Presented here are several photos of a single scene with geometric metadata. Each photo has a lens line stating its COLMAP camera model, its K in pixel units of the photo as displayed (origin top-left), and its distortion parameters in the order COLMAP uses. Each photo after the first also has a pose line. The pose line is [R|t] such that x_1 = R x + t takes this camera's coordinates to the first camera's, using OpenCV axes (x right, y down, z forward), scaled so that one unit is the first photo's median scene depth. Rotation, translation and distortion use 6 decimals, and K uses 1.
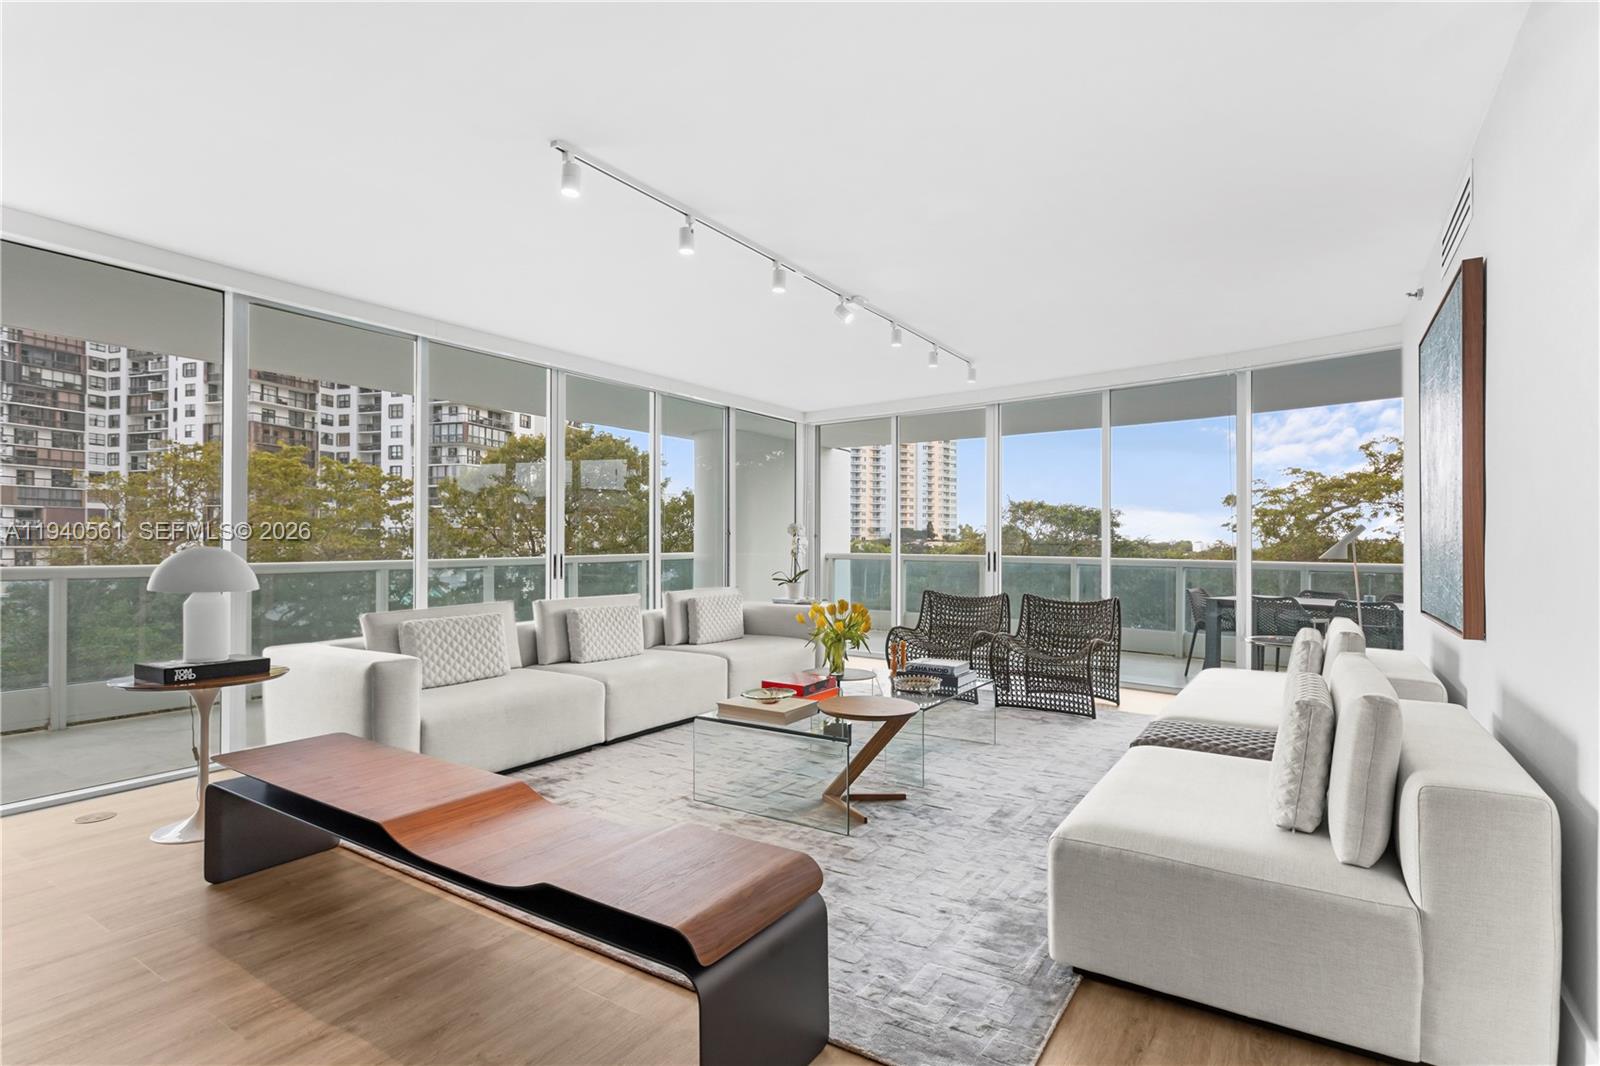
lens RADIAL K [[791.5, 0, 797.9], [0, 791.5, 538.4], [0, 0, 1]] dist [-0.011288, 0.006148]
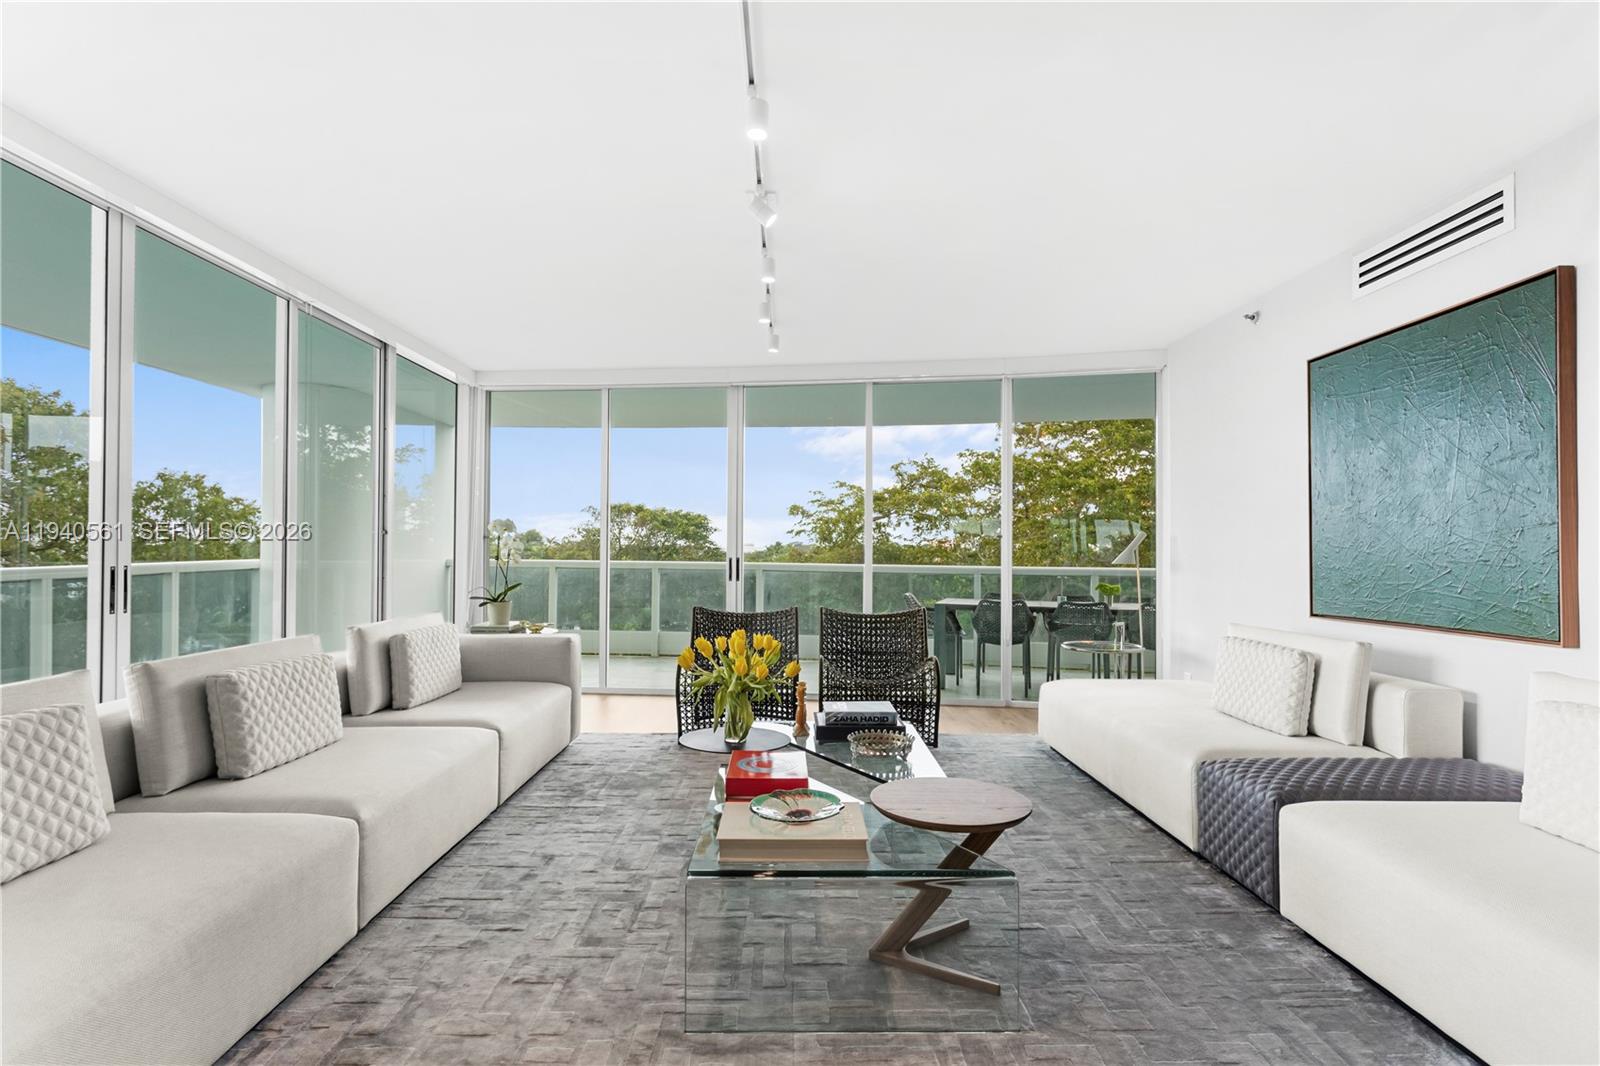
lens RADIAL K [[791.5, 0, 798.2], [0, 791.5, 540.8], [0, 0, 1]] dist [-0.011288, 0.006148]
pose [[0.830194, 0.008109, 0.557416, -0.229957], [-0.006971, 0.999967, -0.004165, 0.002137], [-0.557431, -0.000428, 0.830223, 0.326652]]
